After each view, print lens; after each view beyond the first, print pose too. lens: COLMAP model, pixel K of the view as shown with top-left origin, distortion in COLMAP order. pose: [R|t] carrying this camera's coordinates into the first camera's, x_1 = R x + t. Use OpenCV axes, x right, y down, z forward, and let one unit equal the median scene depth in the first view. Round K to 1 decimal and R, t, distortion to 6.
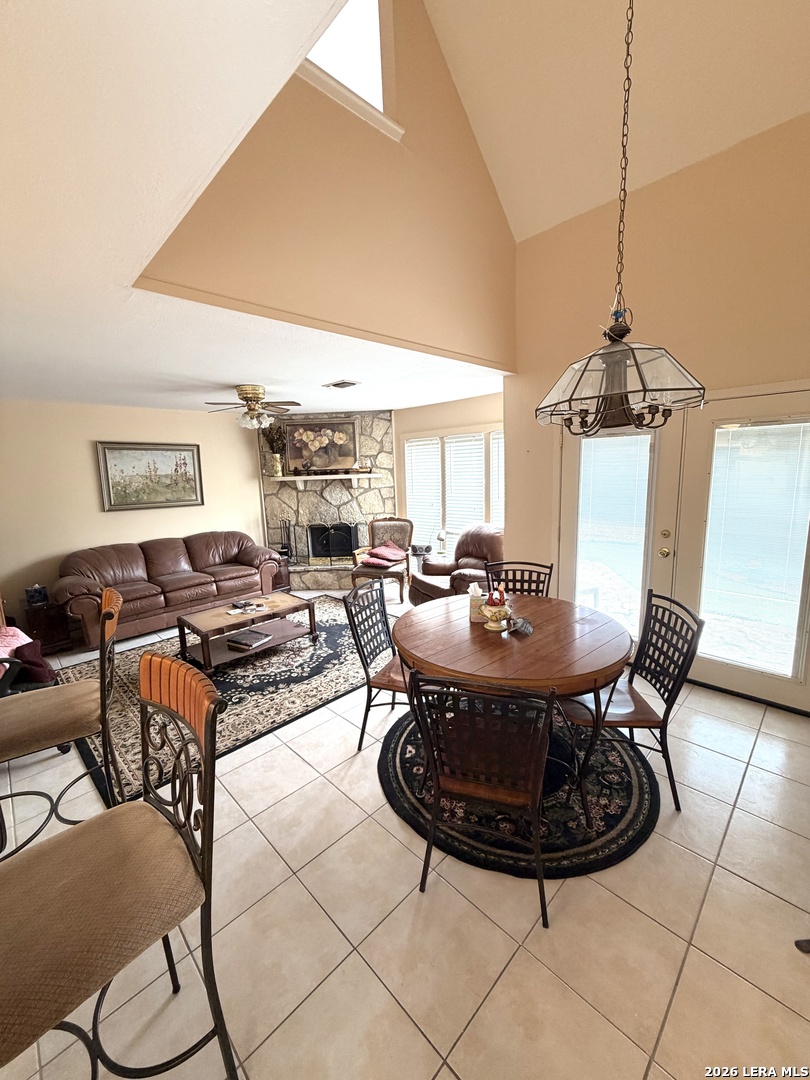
lens RADIAL K [[428.2, 0, 407.7], [0, 428.2, 535.7], [0, 0, 1]] dist [-0.004093, -0.000699]
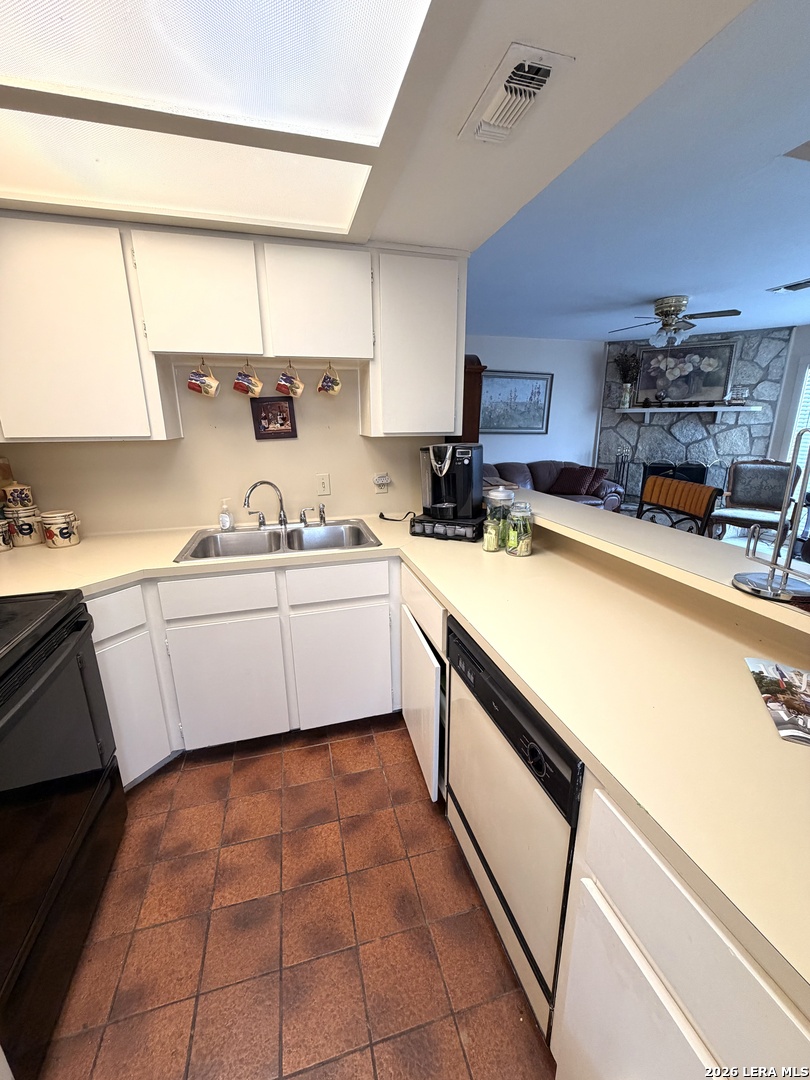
lens RADIAL K [[428.2, 0, 404.3], [0, 428.2, 536.9], [0, 0, 1]] dist [-0.004093, -0.000699]
pose [[0.872522, 0.153780, -0.463742, -0.243174], [-0.101175, 0.985470, 0.136430, 0.063509], [0.477984, -0.072120, 0.875403, -0.088070]]
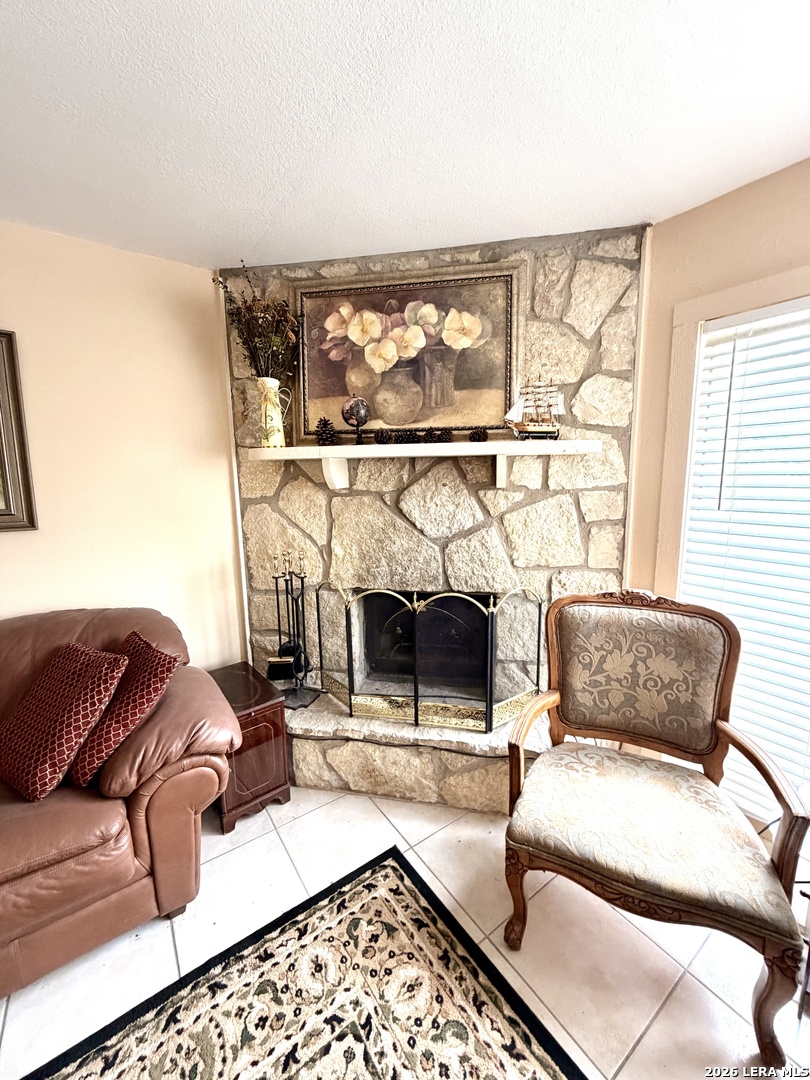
lens RADIAL K [[428.2, 0, 410.3], [0, 428.2, 535.4], [0, 0, 1]] dist [-0.004093, -0.000699]
pose [[0.987309, 0.043164, -0.152836, -0.141002], [-0.044487, 0.998996, -0.005249, -0.071859], [0.152456, 0.011981, 0.988238, 0.682031]]
